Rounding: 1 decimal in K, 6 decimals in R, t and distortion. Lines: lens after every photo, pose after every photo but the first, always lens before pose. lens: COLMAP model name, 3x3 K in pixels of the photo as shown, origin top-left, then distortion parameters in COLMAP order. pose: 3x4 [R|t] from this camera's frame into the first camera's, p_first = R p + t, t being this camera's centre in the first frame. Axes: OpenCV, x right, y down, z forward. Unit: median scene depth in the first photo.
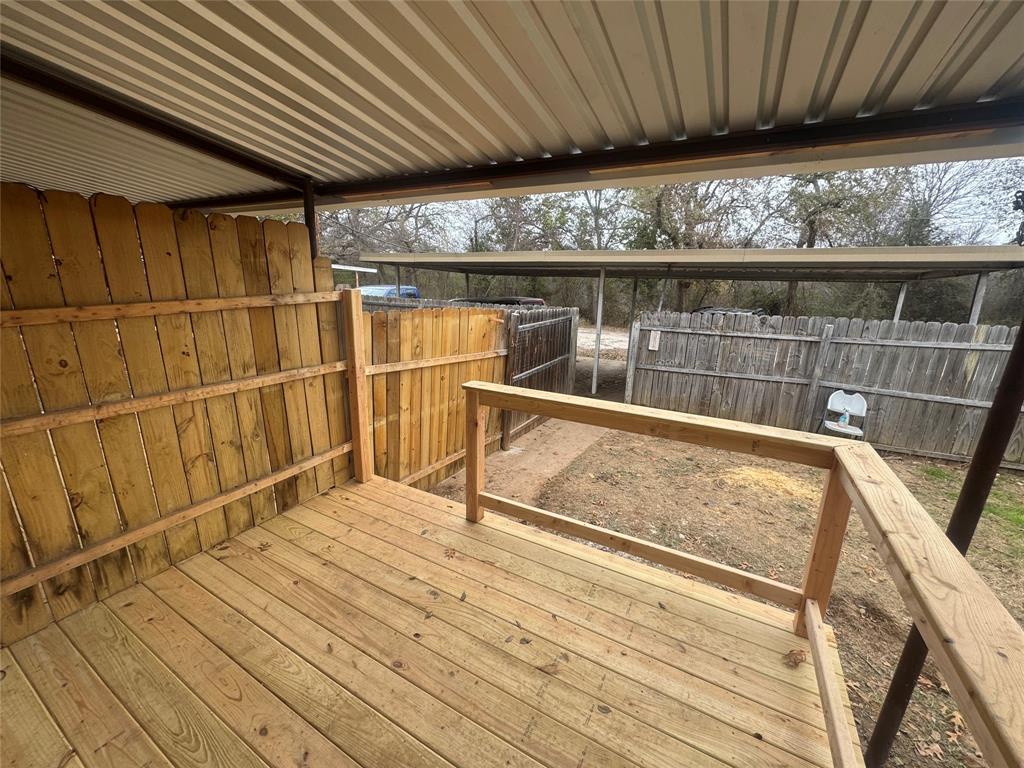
lens RADIAL K [[409.6, 0, 511.1], [0, 409.6, 386.7], [0, 0, 1]] dist [-0.008620, 0.001161]
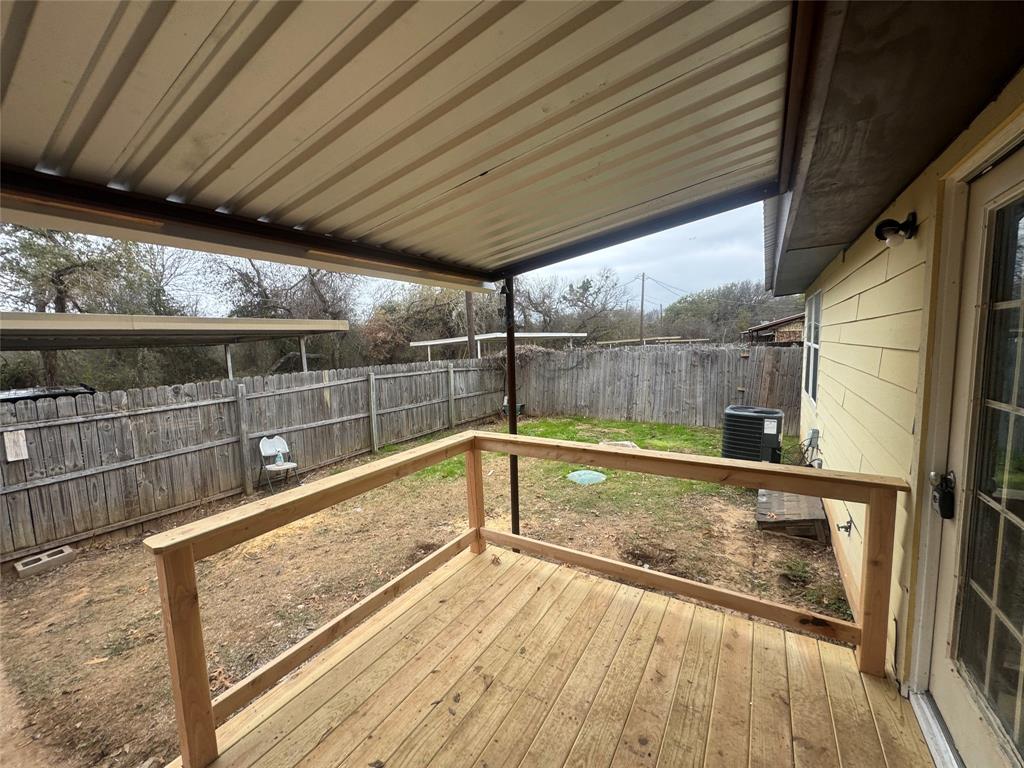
lens RADIAL K [[409.6, 0, 516.8], [0, 409.6, 385.7], [0, 0, 1]] dist [-0.008620, 0.001161]
pose [[0.030095, -0.132366, 0.990744, -0.295993], [0.277577, 0.953313, 0.118934, -0.069815], [-0.960232, 0.271428, 0.065432, 0.194967]]
